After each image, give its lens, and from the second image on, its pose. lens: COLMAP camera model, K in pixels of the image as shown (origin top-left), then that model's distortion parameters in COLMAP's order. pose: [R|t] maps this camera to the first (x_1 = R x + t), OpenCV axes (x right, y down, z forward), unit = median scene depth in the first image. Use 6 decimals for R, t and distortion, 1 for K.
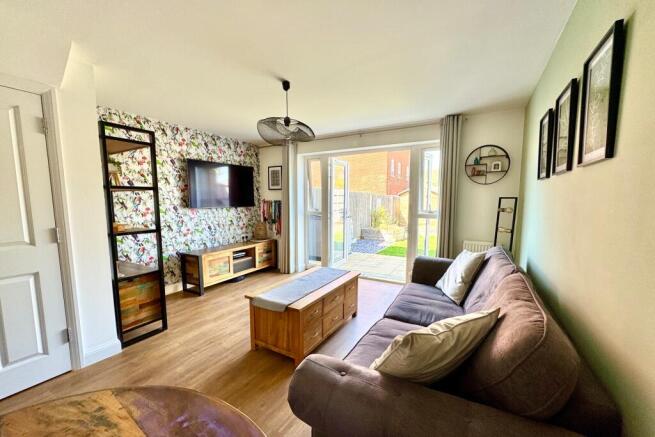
lens RADIAL K [[257.6, 0, 326.2], [0, 257.6, 222.4], [0, 0, 1]] dist [-0.004376, 0.000002]
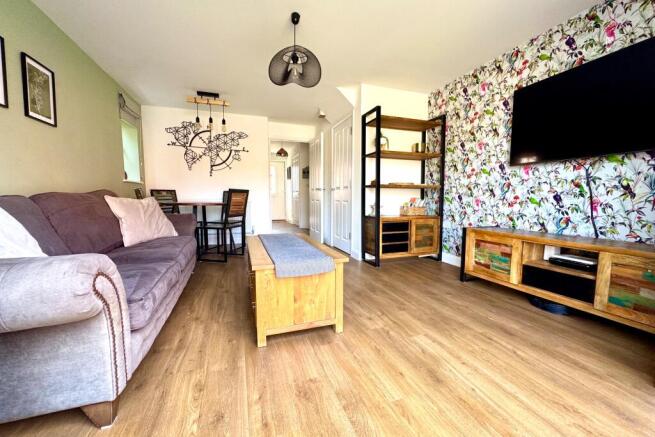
lens RADIAL K [[257.6, 0, 324.5], [0, 257.6, 217.7], [0, 0, 1]] dist [-0.004376, 0.000002]
pose [[-0.653649, 0.063077, -0.754164, 0.307992], [-0.062543, 0.988609, 0.136893, 0.020074], [0.754209, 0.136648, -0.642259, 1.060609]]
